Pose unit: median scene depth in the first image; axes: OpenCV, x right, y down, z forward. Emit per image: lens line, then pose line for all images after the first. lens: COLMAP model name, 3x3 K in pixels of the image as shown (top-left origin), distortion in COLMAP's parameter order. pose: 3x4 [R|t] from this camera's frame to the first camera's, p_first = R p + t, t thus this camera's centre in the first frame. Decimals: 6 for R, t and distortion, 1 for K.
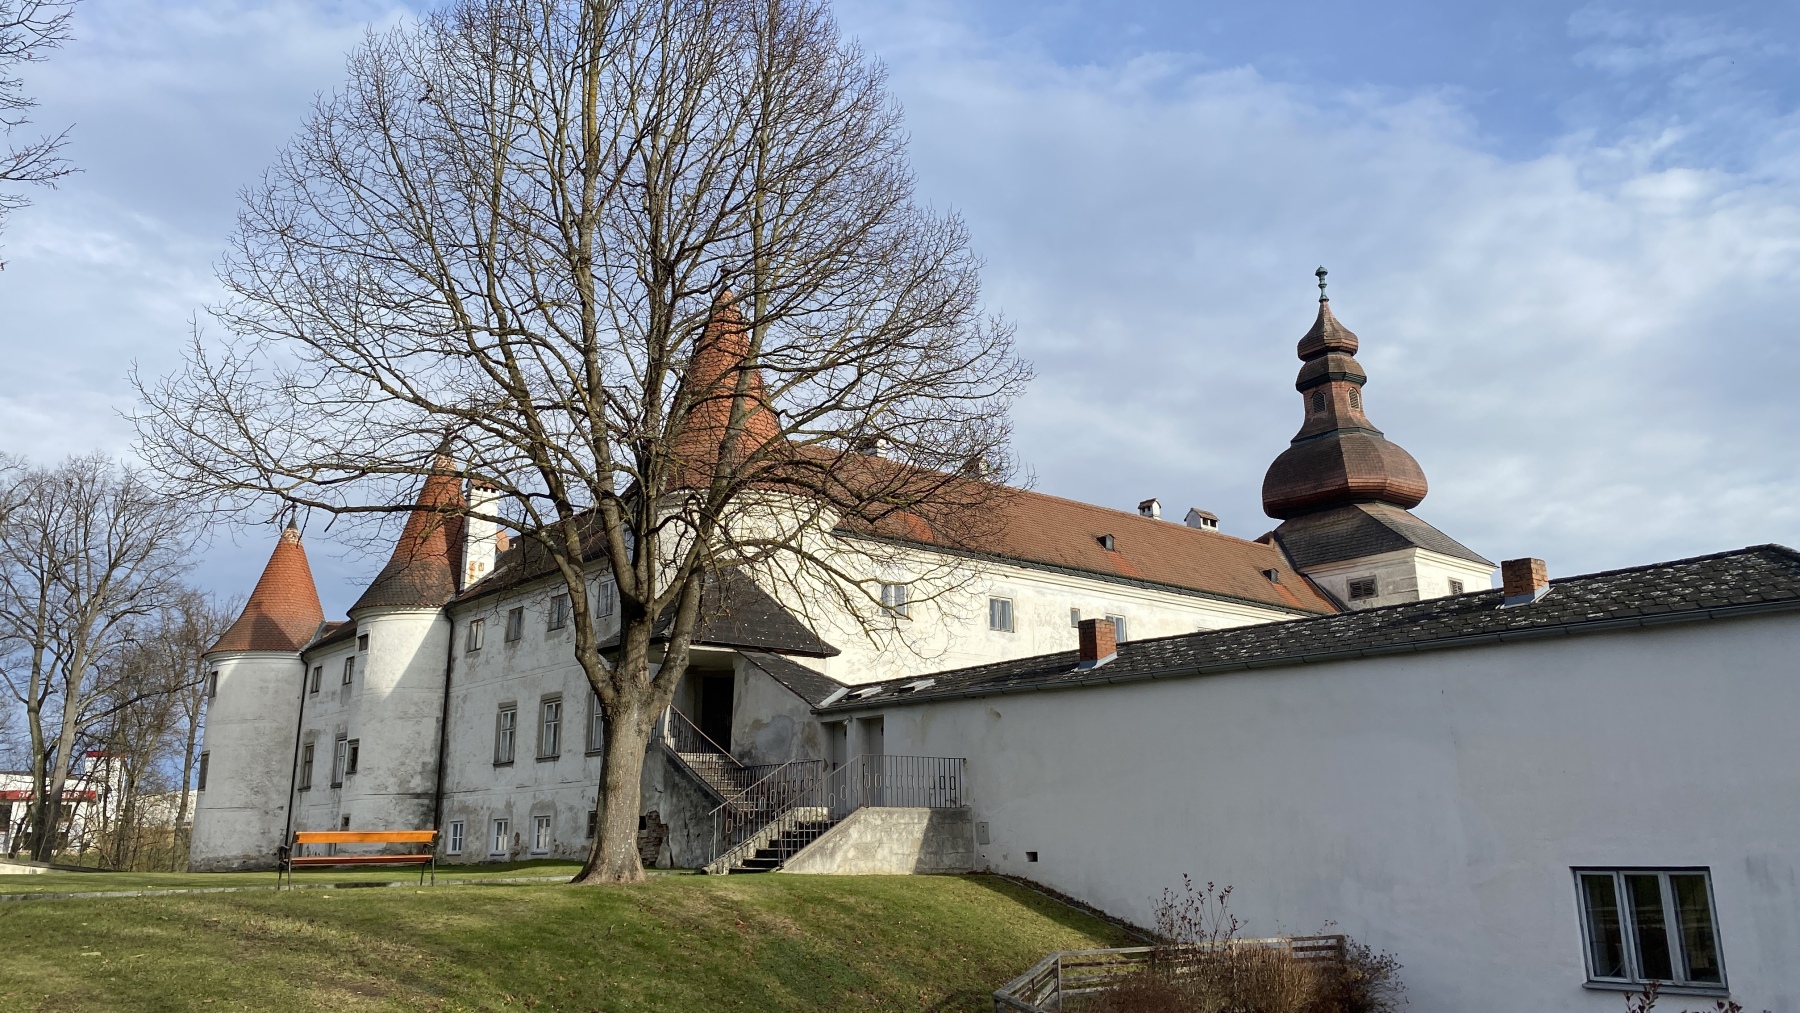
lens RADIAL K [[1350.2, 0, 900.0], [0, 1350.2, 506.5], [0, 0, 1]] dist [0.121910, -0.167912]
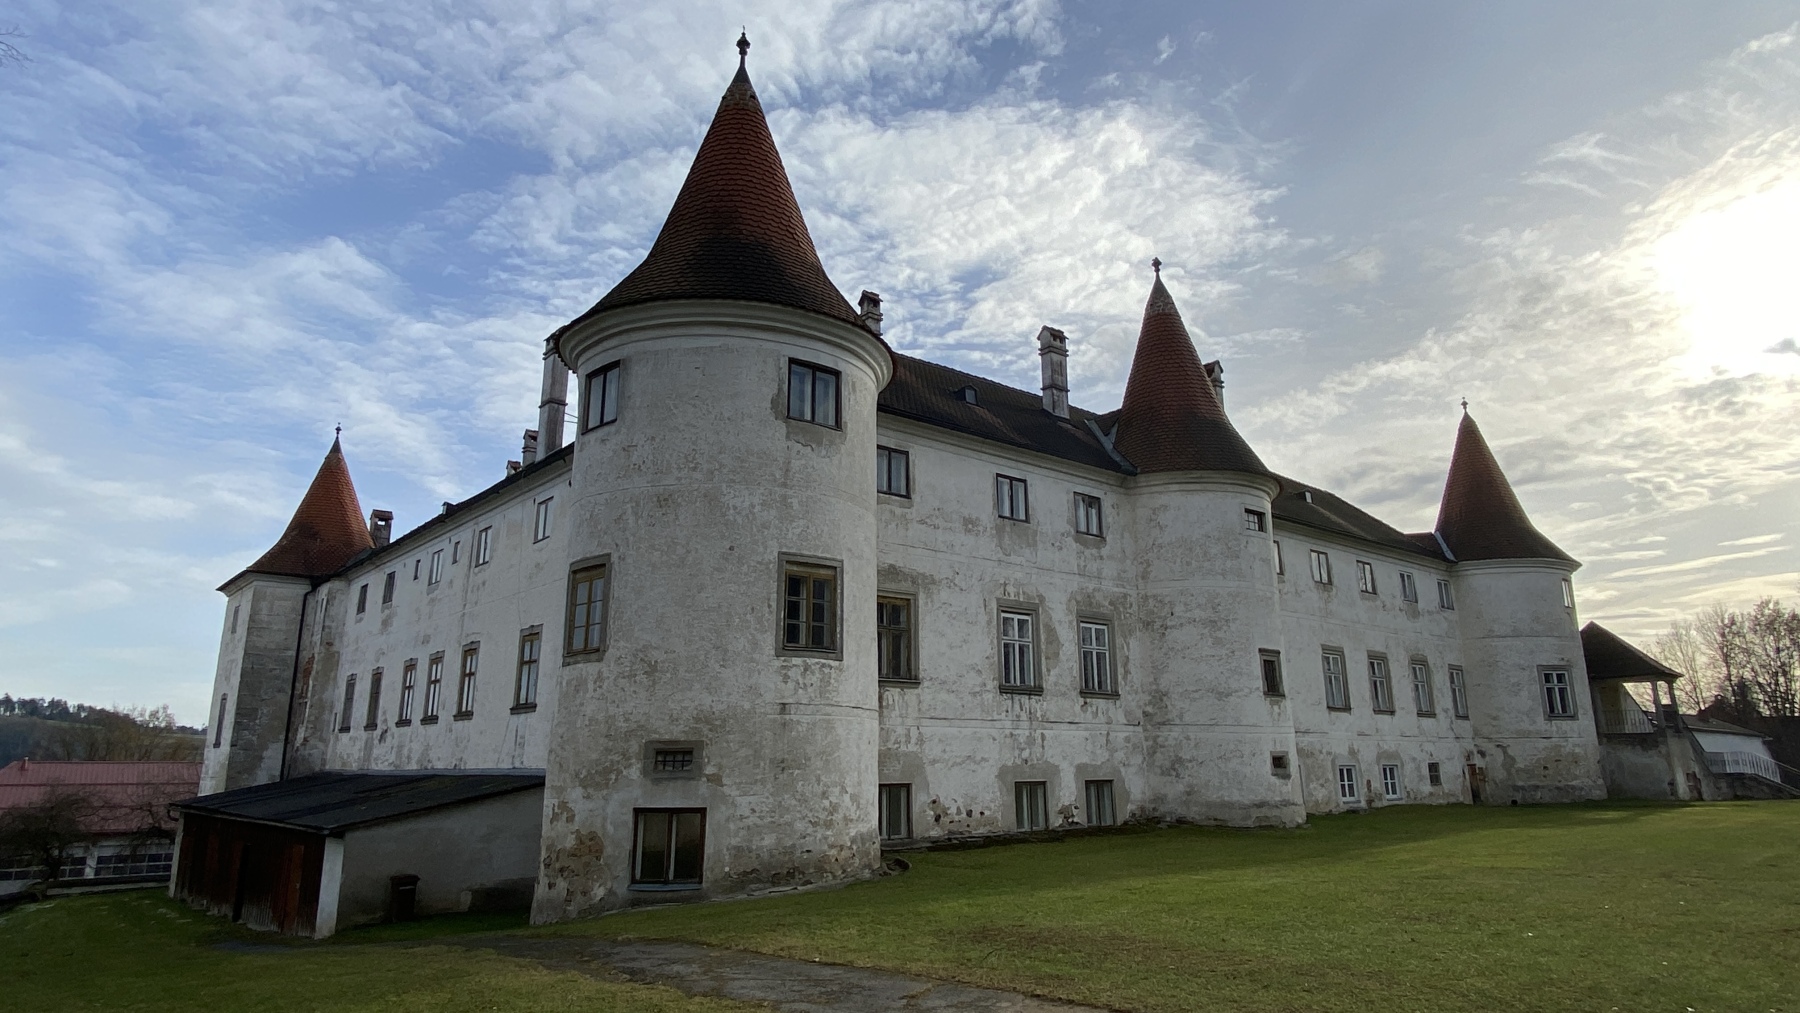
lens RADIAL K [[998.1, 0, 900.0], [0, 998.1, 506.5], [0, 0, 1]] dist [0.089783, -0.000463]
pose [[0.016068, 0.254052, 0.967057, -0.949252], [-0.234219, 0.941228, -0.243375, 0.277448], [-0.972051, -0.222593, 0.074627, 1.172935]]
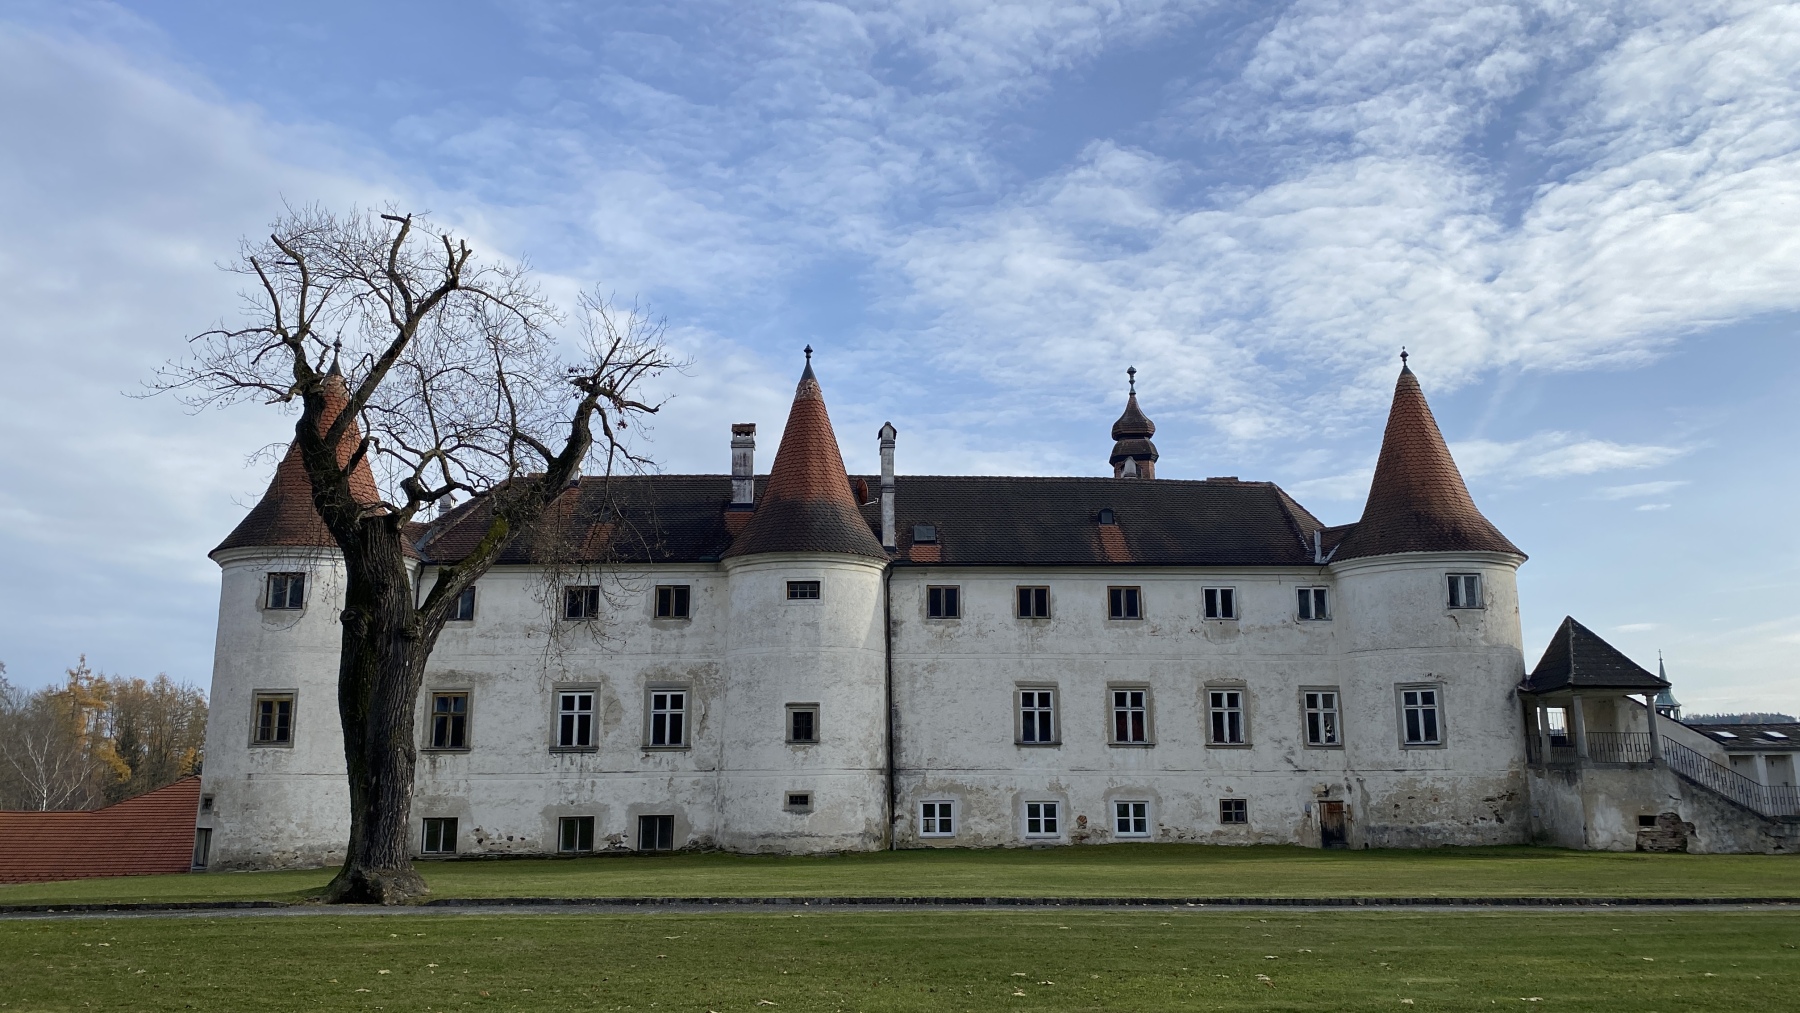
lens RADIAL K [[1350.2, 0, 900.0], [0, 1350.2, 506.5], [0, 0, 1]] dist [0.121910, -0.167912]
pose [[0.626652, 0.168829, 0.760792, -1.024091], [-0.189693, 0.979934, -0.061213, 0.090714], [-0.755860, -0.105957, 0.646103, 0.425118]]
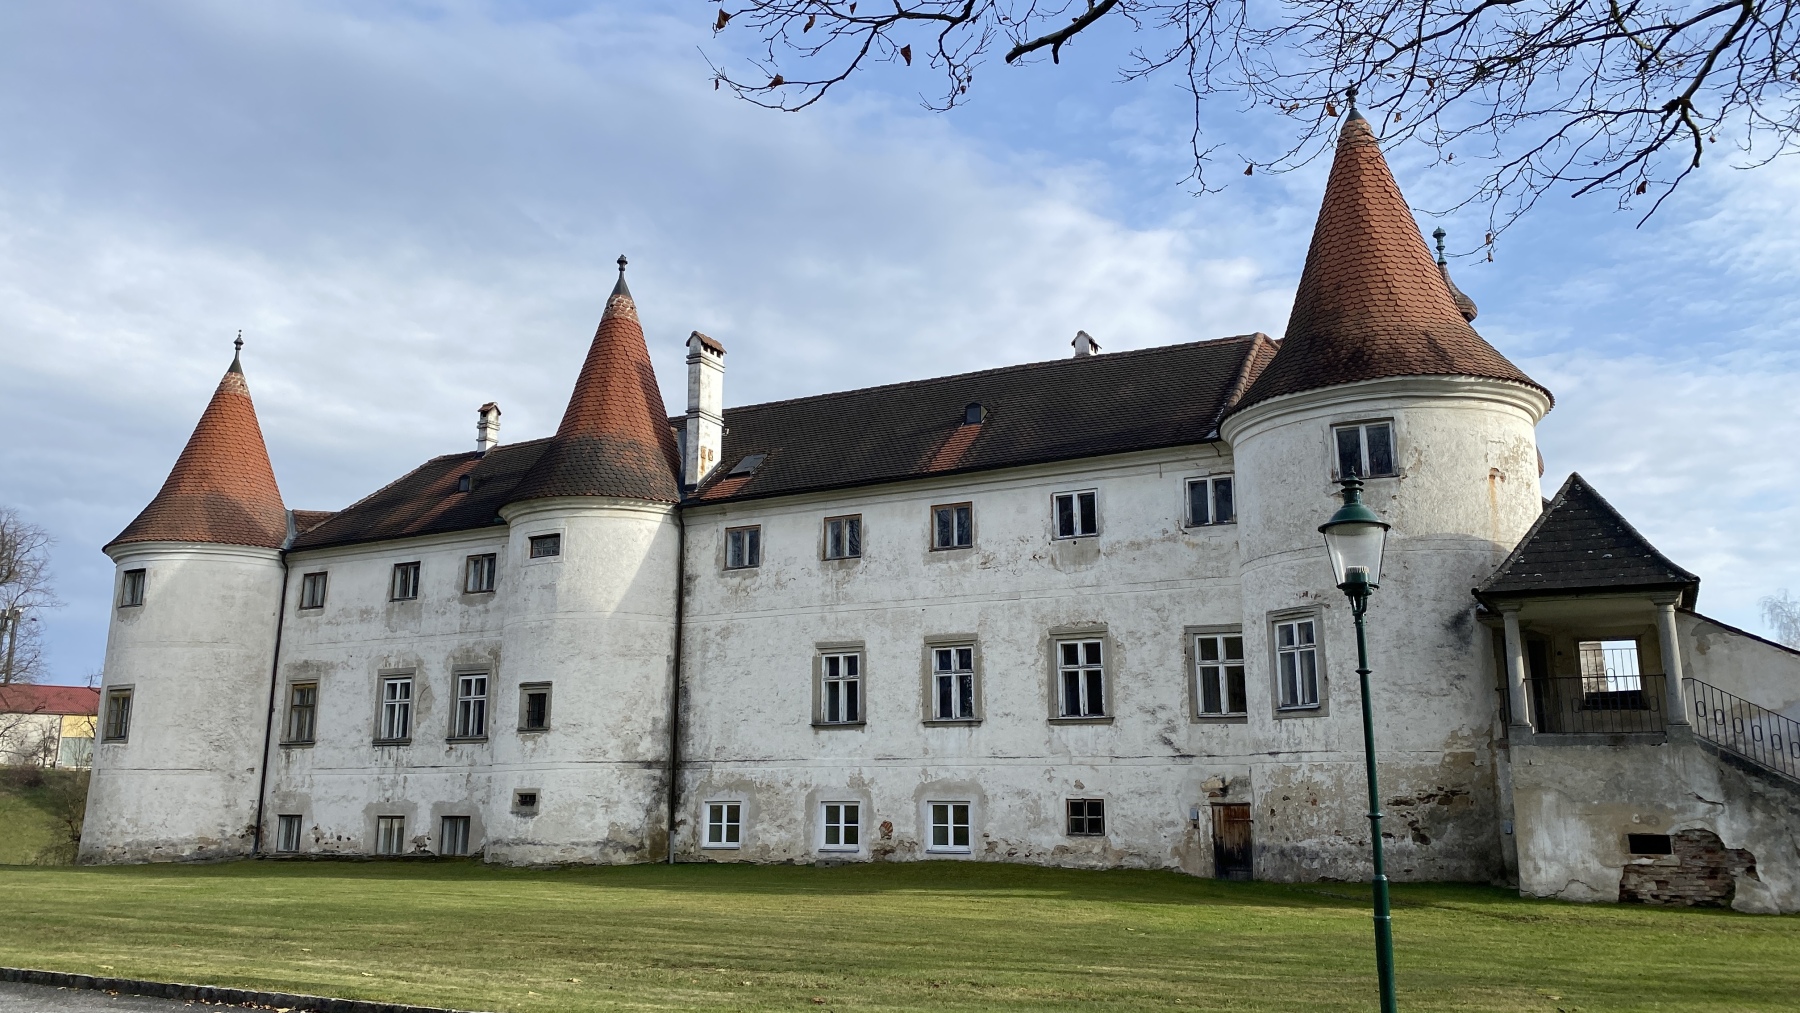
lens RADIAL K [[1322.1, 0, 906.9], [0, 1322.1, 507.0], [0, 0, 1]] dist [0.099408, -0.142444]
pose [[0.930488, 0.085368, 0.356236, -0.473492], [-0.096590, 0.995229, 0.013800, 0.053473], [-0.353358, -0.047249, 0.934294, 0.302923]]
